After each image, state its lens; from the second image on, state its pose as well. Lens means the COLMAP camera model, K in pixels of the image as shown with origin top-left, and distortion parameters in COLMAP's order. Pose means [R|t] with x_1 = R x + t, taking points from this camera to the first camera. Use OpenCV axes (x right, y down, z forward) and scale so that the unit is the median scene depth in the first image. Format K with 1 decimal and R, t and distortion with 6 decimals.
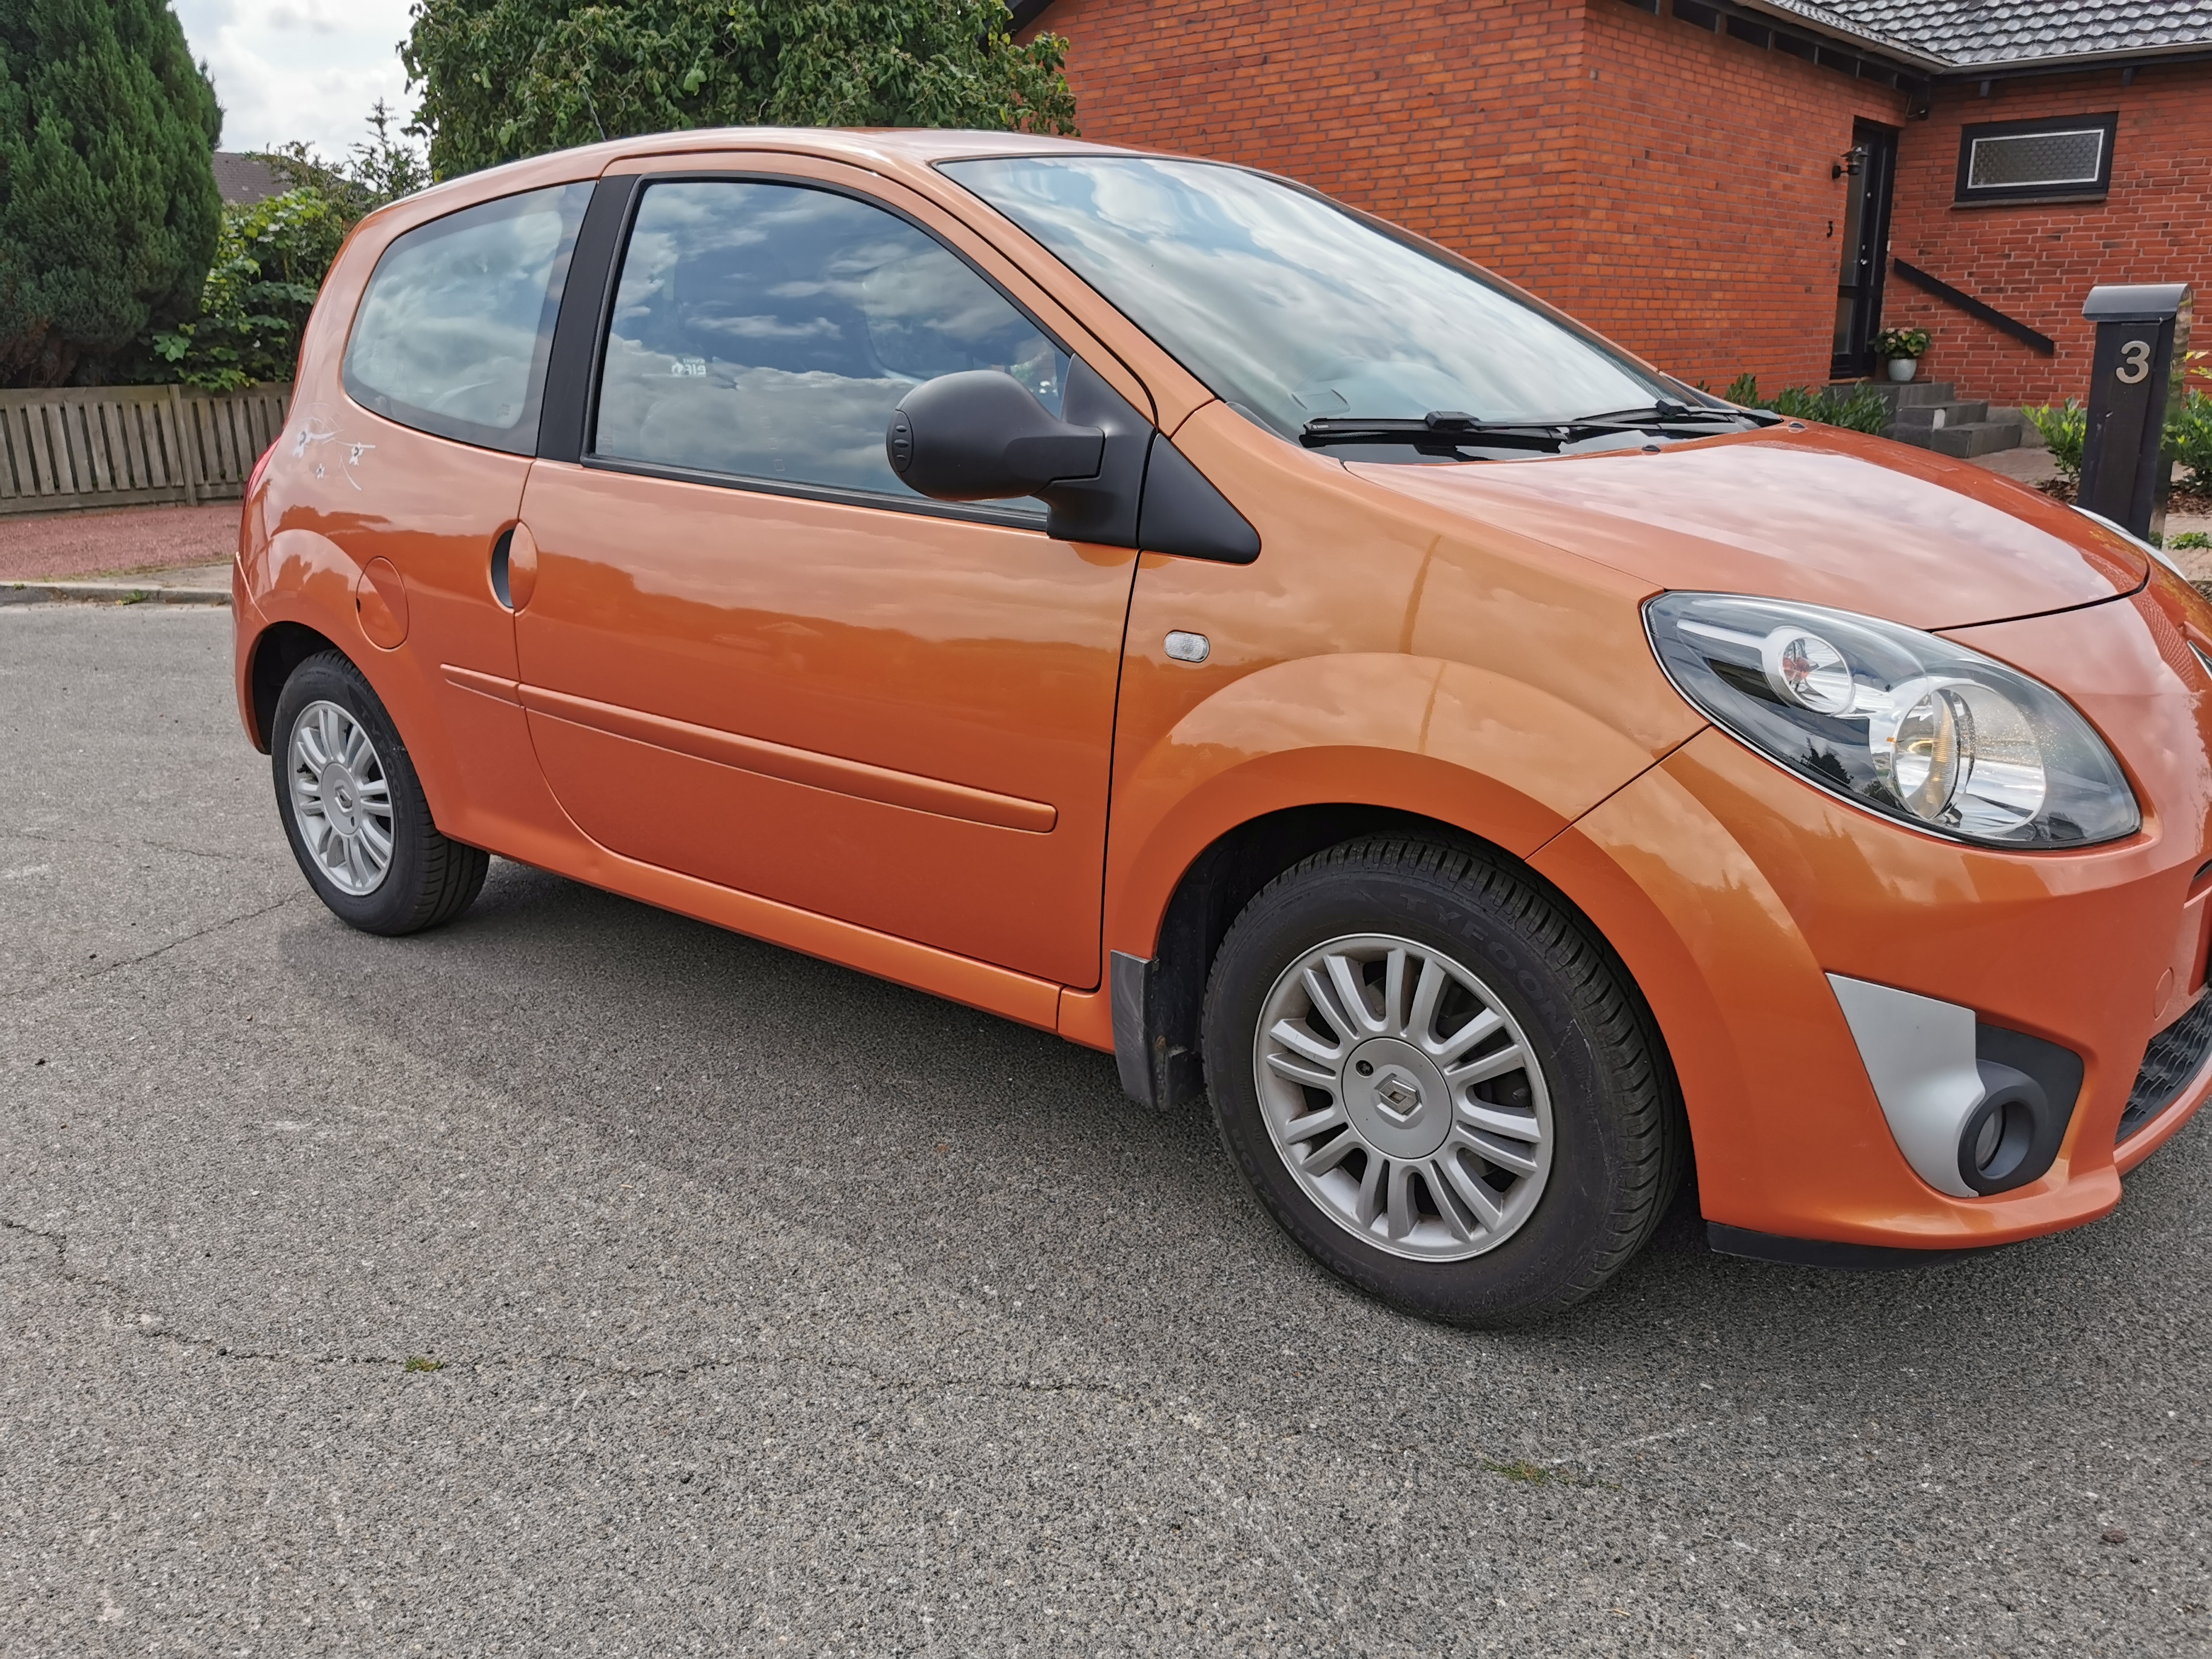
lens RADIAL K [[1744.7, 0, 1116.7], [0, 1744.7, 825.0], [0, 0, 1]] dist [-0.004269, -0.009790]
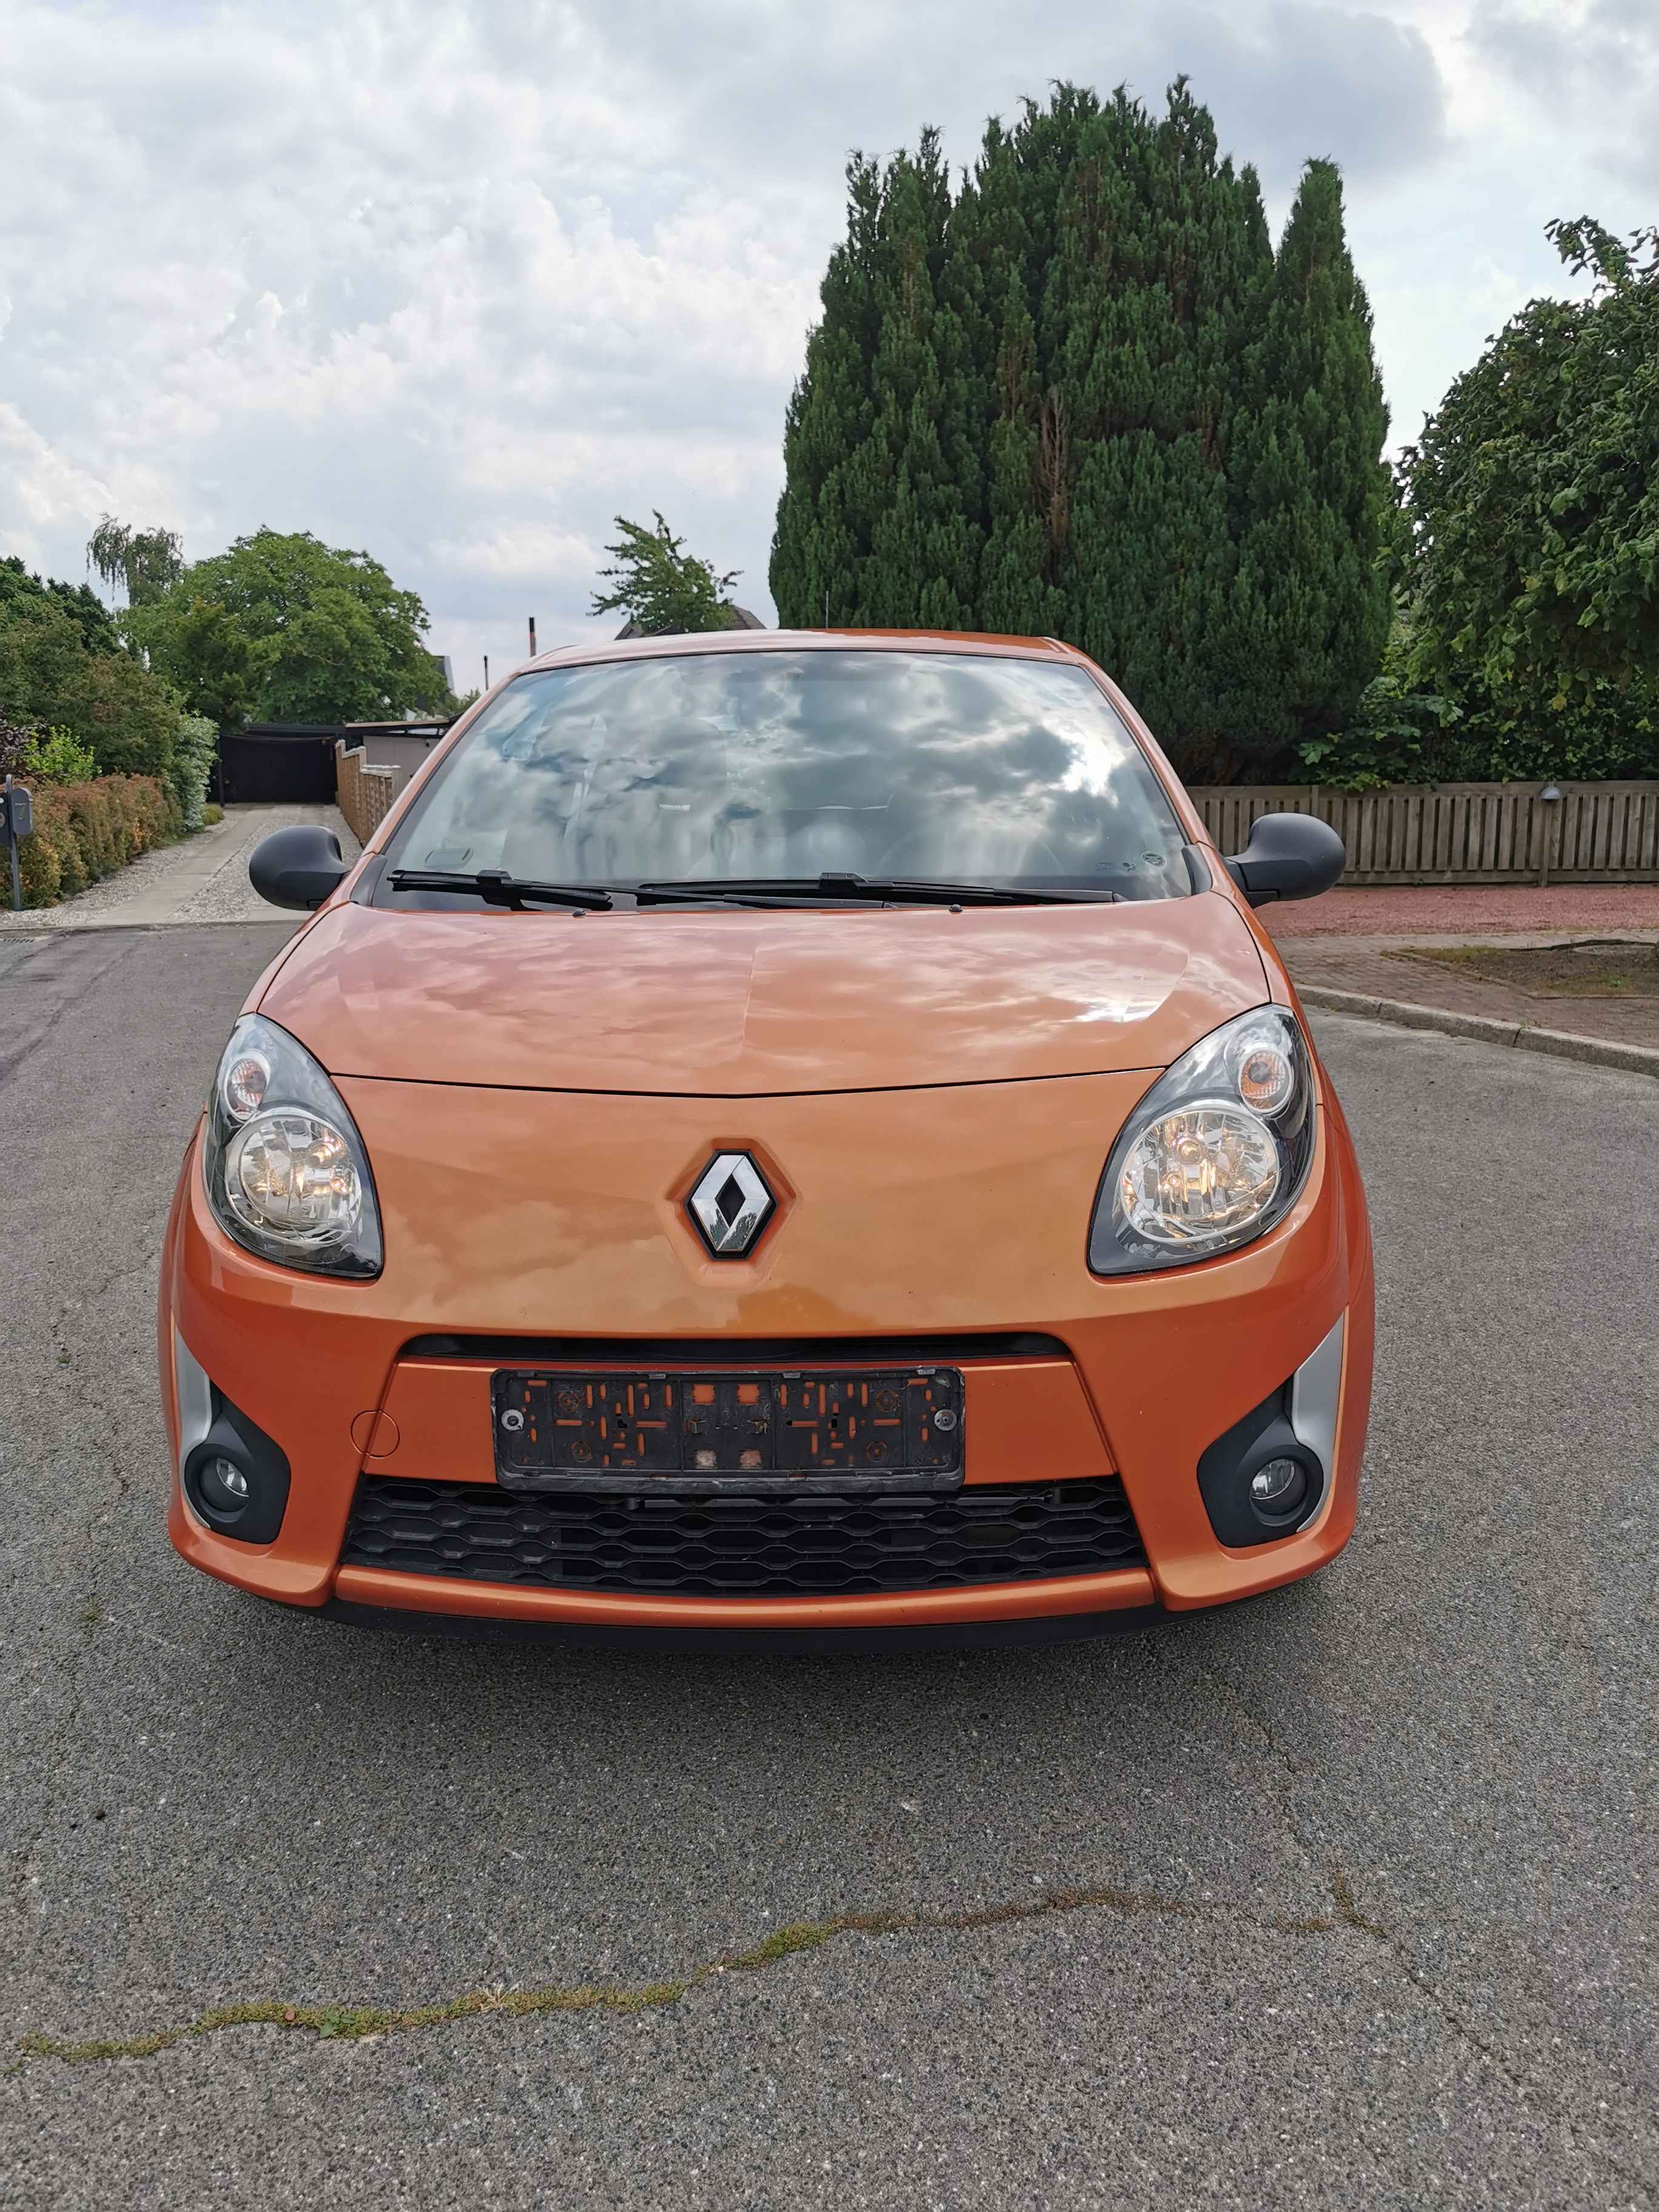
lens RADIAL K [[1744.7, 0, 835.4], [0, 1744.7, 1109.8], [0, 0, 1]] dist [-0.004269, -0.009790]
pose [[0.600957, 0.159138, -0.783279, 0.333074], [-0.204360, 0.977998, 0.041908, -0.042640], [0.772715, 0.134886, 0.620256, 0.108258]]
